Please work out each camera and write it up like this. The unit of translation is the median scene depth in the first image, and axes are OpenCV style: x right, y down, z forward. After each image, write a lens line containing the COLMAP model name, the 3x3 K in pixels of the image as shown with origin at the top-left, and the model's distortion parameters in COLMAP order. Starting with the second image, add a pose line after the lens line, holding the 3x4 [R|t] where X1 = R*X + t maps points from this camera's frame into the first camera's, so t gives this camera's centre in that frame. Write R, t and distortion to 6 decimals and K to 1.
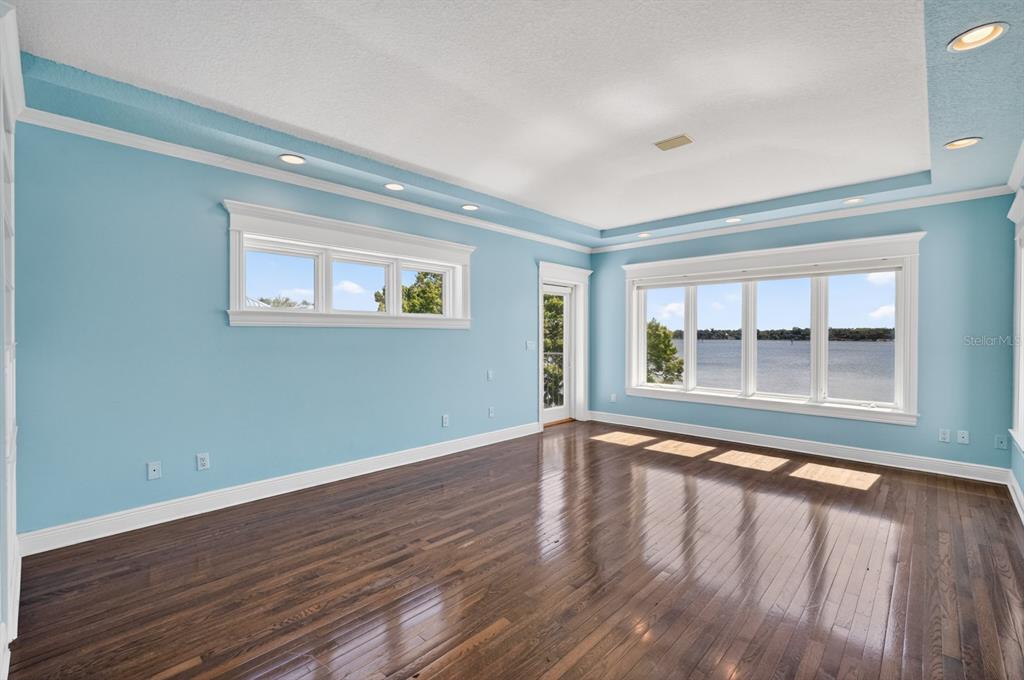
lens RADIAL K [[448.4, 0, 512.0], [0, 448.4, 340.0], [0, 0, 1]] dist [-0.001989, -0.000337]
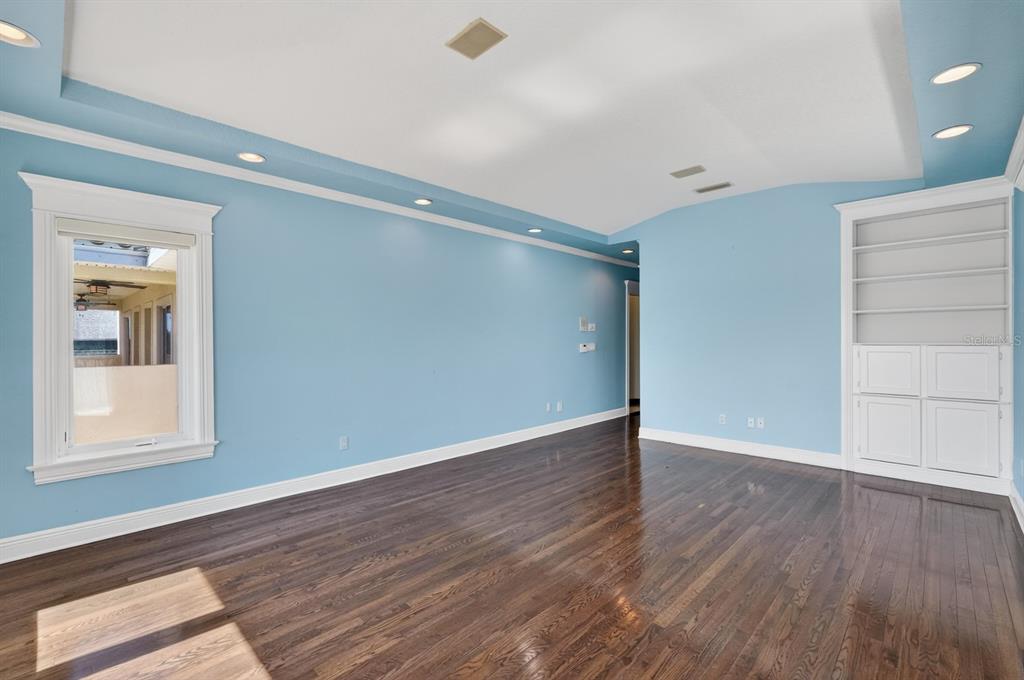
lens RADIAL K [[448.4, 0, 512.0], [0, 448.4, 340.0], [0, 0, 1]] dist [-0.001989, -0.000337]
pose [[-0.999932, 0.001516, 0.011555, 0.362030], [0.001669, 0.999911, 0.013258, -0.018903], [-0.011534, 0.013276, -0.999845, 1.977403]]
